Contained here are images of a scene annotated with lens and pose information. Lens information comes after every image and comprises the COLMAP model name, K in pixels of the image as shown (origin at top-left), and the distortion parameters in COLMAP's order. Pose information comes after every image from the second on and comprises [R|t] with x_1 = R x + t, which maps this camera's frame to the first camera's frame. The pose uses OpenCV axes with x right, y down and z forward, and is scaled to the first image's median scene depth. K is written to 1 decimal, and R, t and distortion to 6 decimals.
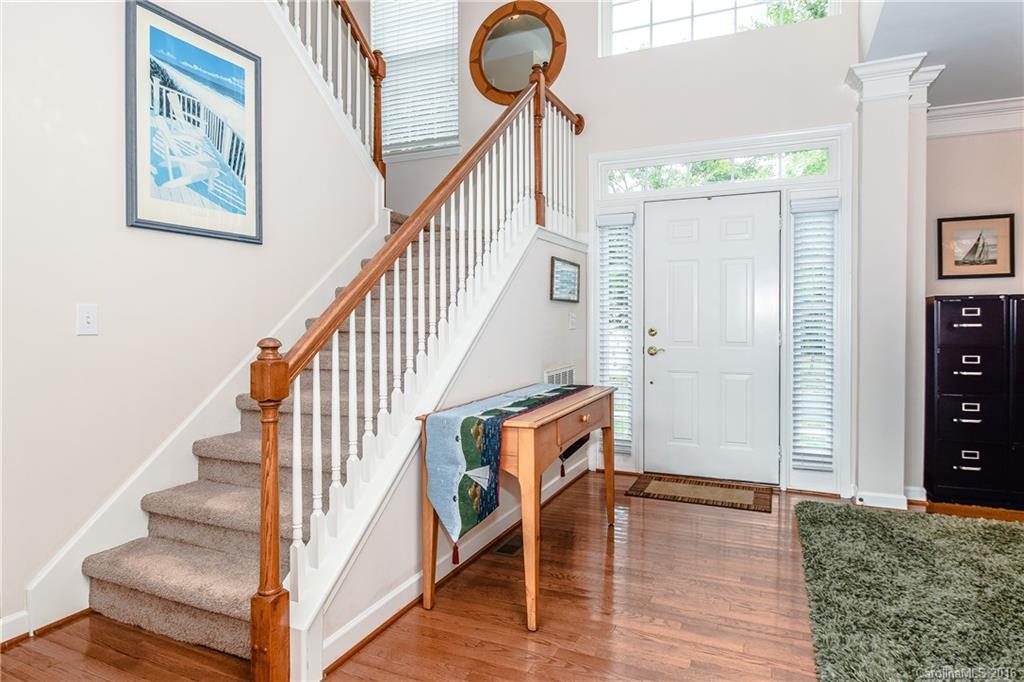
lens RADIAL K [[606.8, 0, 512.0], [0, 606.8, 333.1], [0, 0, 1]] dist [-0.003964, -0.000684]
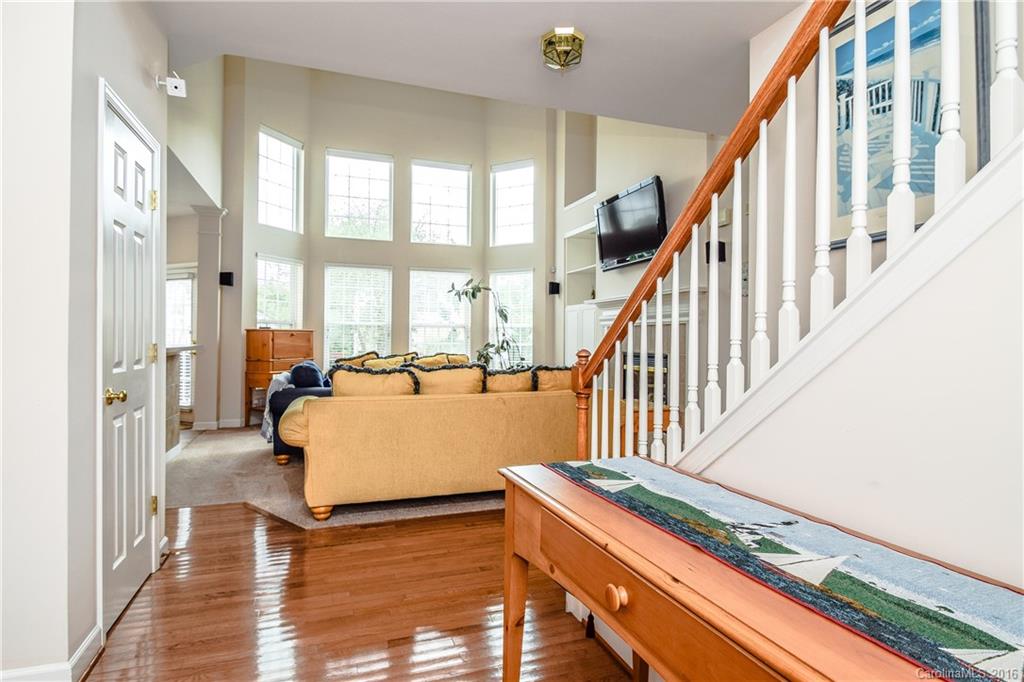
lens RADIAL K [[551.1, 0, 511.6], [0, 551.1, 341.8], [0, 0, 1]] dist [0.001329, 0.000073]
pose [[-0.720909, -0.001047, -0.693029, 0.443342], [-0.012760, 0.999849, 0.011762, -0.016261], [0.692913, 0.017322, -0.720813, 1.294612]]
